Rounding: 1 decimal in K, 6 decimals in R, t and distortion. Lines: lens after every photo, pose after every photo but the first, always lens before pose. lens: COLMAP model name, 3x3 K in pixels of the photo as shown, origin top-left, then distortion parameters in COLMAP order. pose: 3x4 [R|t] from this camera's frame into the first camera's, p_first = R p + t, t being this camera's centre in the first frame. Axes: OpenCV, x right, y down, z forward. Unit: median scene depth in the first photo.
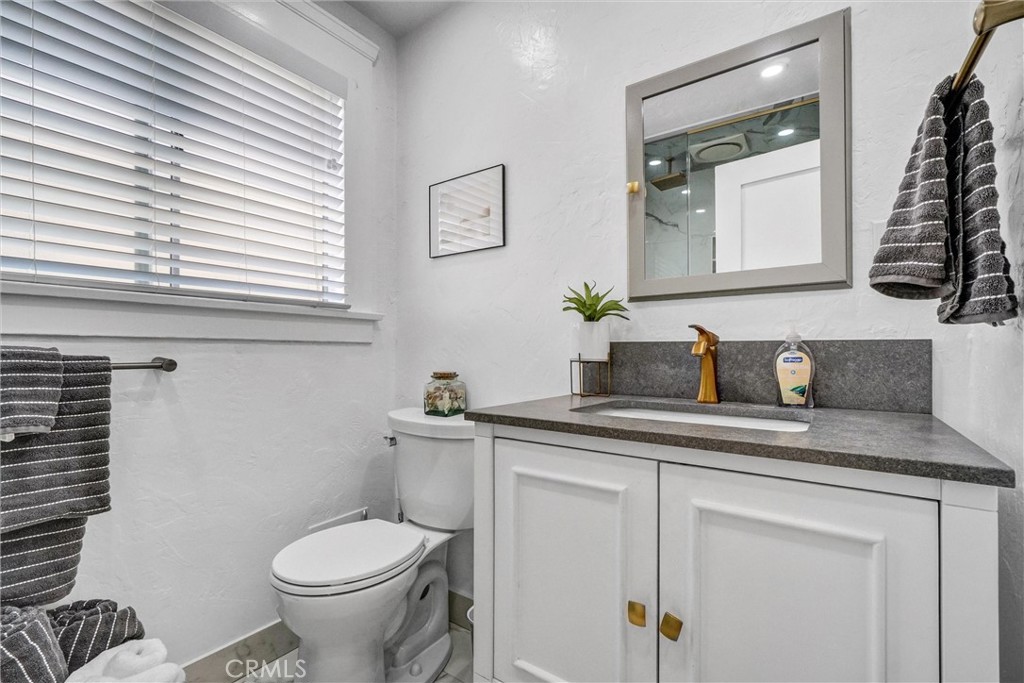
lens RADIAL K [[489.5, 0, 511.2], [0, 489.5, 374.5], [0, 0, 1]] dist [-0.000546, 0.001334]
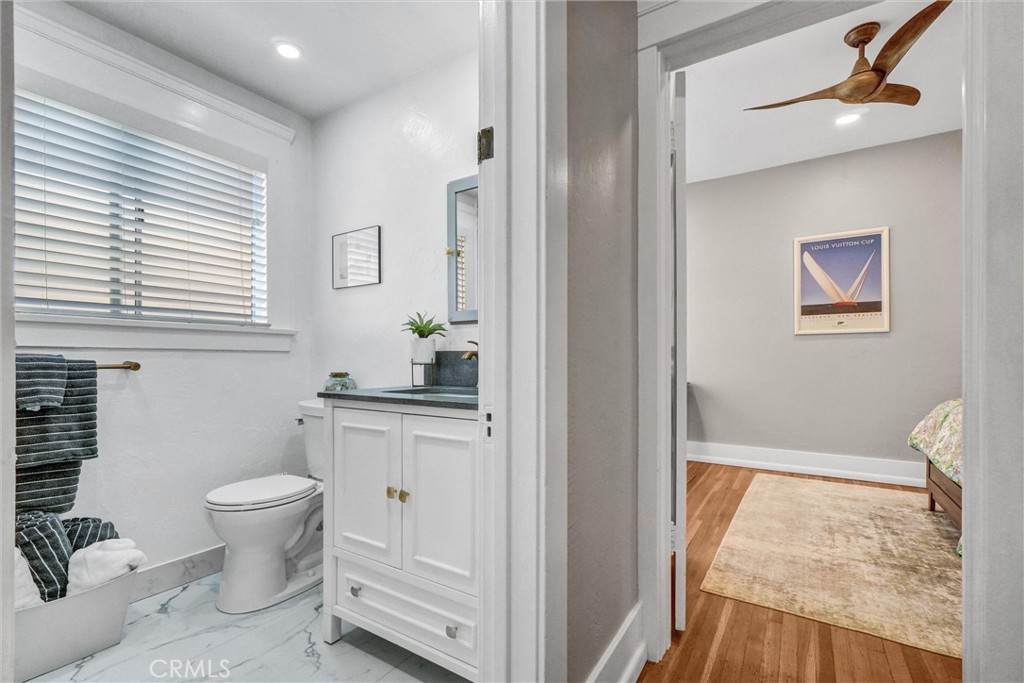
lens RADIAL K [[484.6, 0, 512.9], [0, 484.6, 384.0], [0, 0, 1]] dist [0.000952, 0.000261]
pose [[0.998201, -0.004057, 0.059820, 0.411795], [0.003805, 0.999983, 0.004326, 0.035637], [-0.059836, -0.004090, 0.998200, -0.617385]]
